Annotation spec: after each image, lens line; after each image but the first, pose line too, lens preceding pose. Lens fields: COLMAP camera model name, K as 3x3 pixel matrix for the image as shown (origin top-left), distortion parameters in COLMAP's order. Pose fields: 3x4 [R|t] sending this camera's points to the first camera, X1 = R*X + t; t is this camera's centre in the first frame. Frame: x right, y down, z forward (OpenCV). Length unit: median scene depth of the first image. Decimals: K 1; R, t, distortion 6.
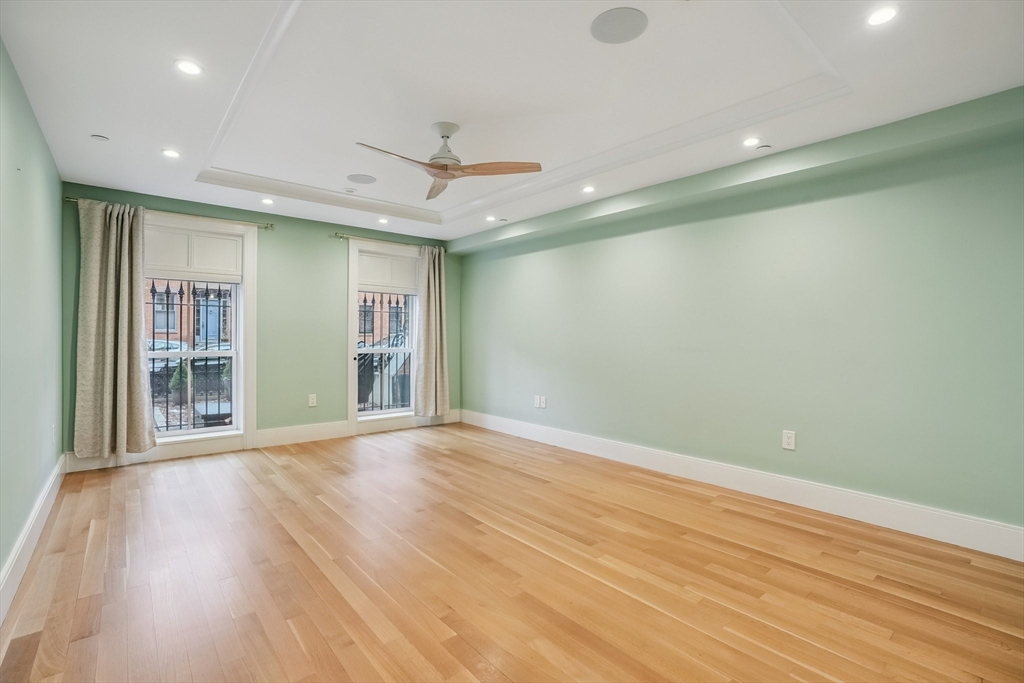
lens RADIAL K [[473.5, 0, 512.4], [0, 473.5, 337.0], [0, 0, 1]] dist [-0.042168, 0.006648]
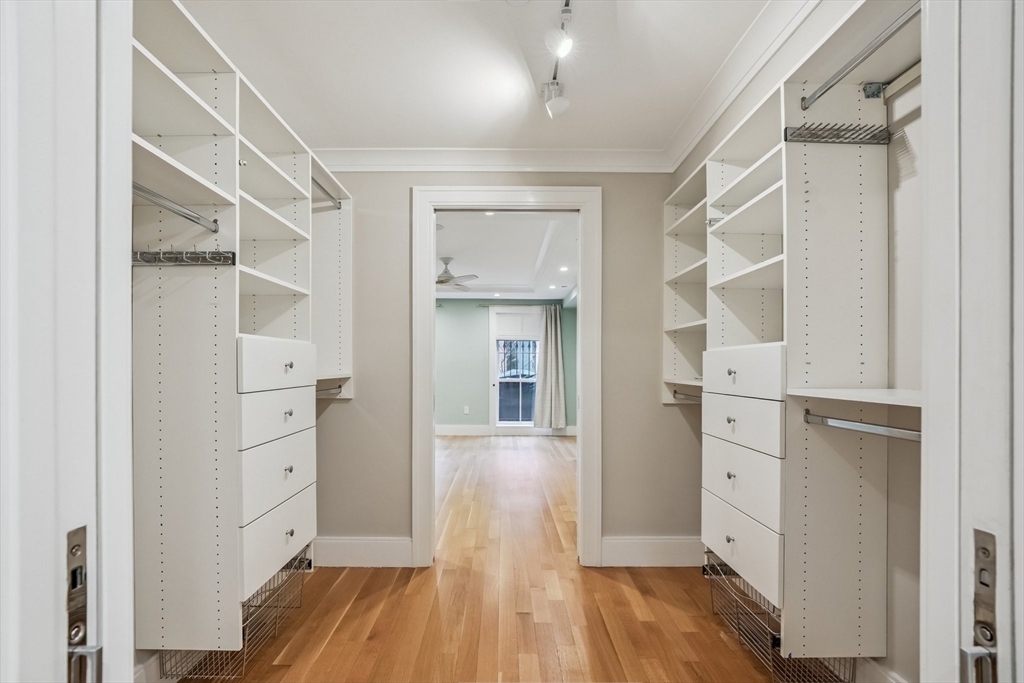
lens RADIAL K [[473.5, 0, 496.2], [0, 473.5, 367.7], [0, 0, 1]] dist [-0.042168, 0.006648]
pose [[0.766975, -0.000425, -0.641677, 0.742266], [-0.003931, 0.999978, -0.005361, -0.001320], [0.641665, 0.006635, 0.766956, -0.192527]]
